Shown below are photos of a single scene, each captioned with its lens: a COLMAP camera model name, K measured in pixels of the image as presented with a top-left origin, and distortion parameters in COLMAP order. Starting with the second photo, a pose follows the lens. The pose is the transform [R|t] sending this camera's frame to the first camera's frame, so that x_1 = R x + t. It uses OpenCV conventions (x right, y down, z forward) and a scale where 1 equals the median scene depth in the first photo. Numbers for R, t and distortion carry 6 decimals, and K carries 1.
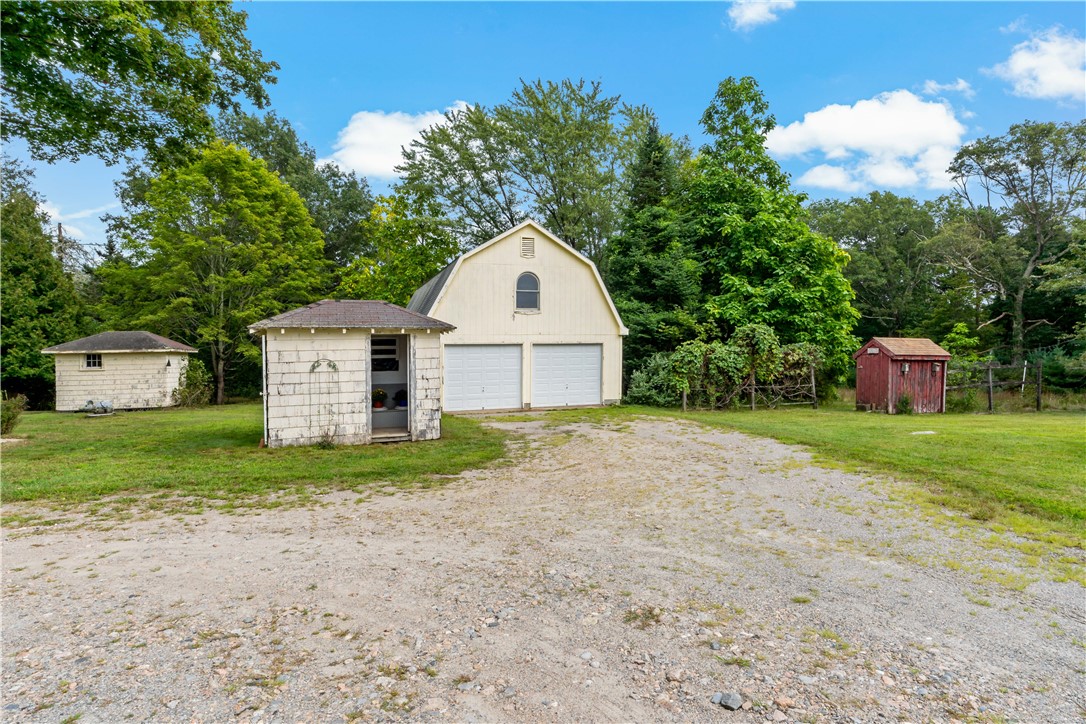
lens RADIAL K [[573.1, 0, 543.0], [0, 573.1, 362.0], [0, 0, 1]] dist [0.001994, 0.000778]
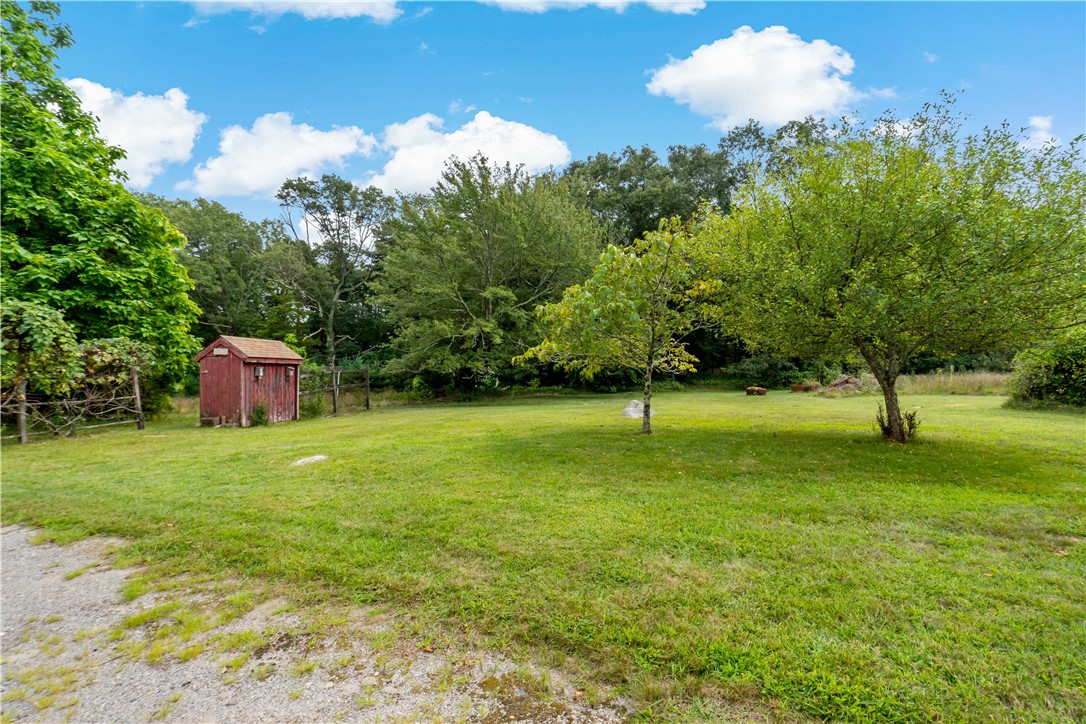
lens RADIAL K [[501.8, 0, 542.6], [0, 501.8, 384.9], [0, 0, 1]] dist [-0.002344, -0.001097]
pose [[0.440608, -0.026589, 0.897306, 0.109828], [-0.001036, 0.999546, 0.030128, 0.004699], [-0.897699, -0.014204, 0.440381, 0.222193]]
